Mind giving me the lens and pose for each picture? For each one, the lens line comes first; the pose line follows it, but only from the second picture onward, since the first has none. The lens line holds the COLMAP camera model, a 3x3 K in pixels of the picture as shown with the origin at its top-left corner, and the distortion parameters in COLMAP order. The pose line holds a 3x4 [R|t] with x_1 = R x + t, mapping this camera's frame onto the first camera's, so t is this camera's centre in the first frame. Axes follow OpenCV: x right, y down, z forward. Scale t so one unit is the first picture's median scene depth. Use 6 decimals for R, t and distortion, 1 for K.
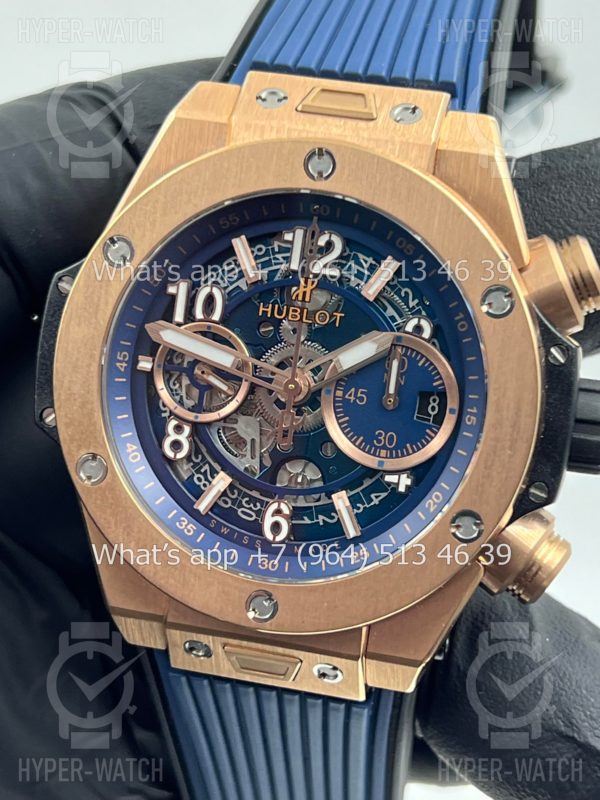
lens RADIAL K [[1889.6, 0, 300.0], [0, 1889.6, 400.0], [0, 0, 1]] dist [0.174647, 0.129846]
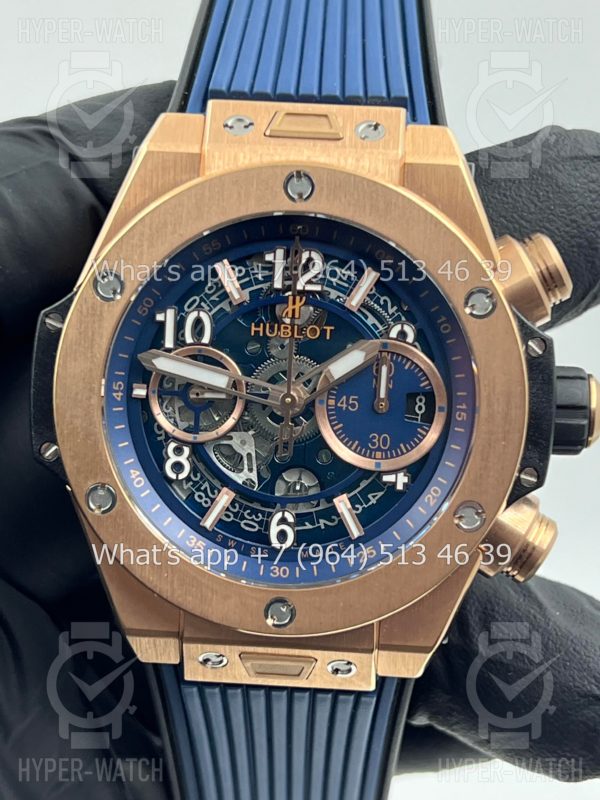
lens RADIAL K [[1889.6, 0, 300.0], [0, 1889.6, 400.0], [0, 0, 1]] dist [0.174647, 0.129846]
pose [[0.985498, -0.095358, 0.140359, -0.142916], [0.093117, 0.995402, 0.022457, -0.029781], [-0.141855, -0.009061, 0.989846, -0.033618]]
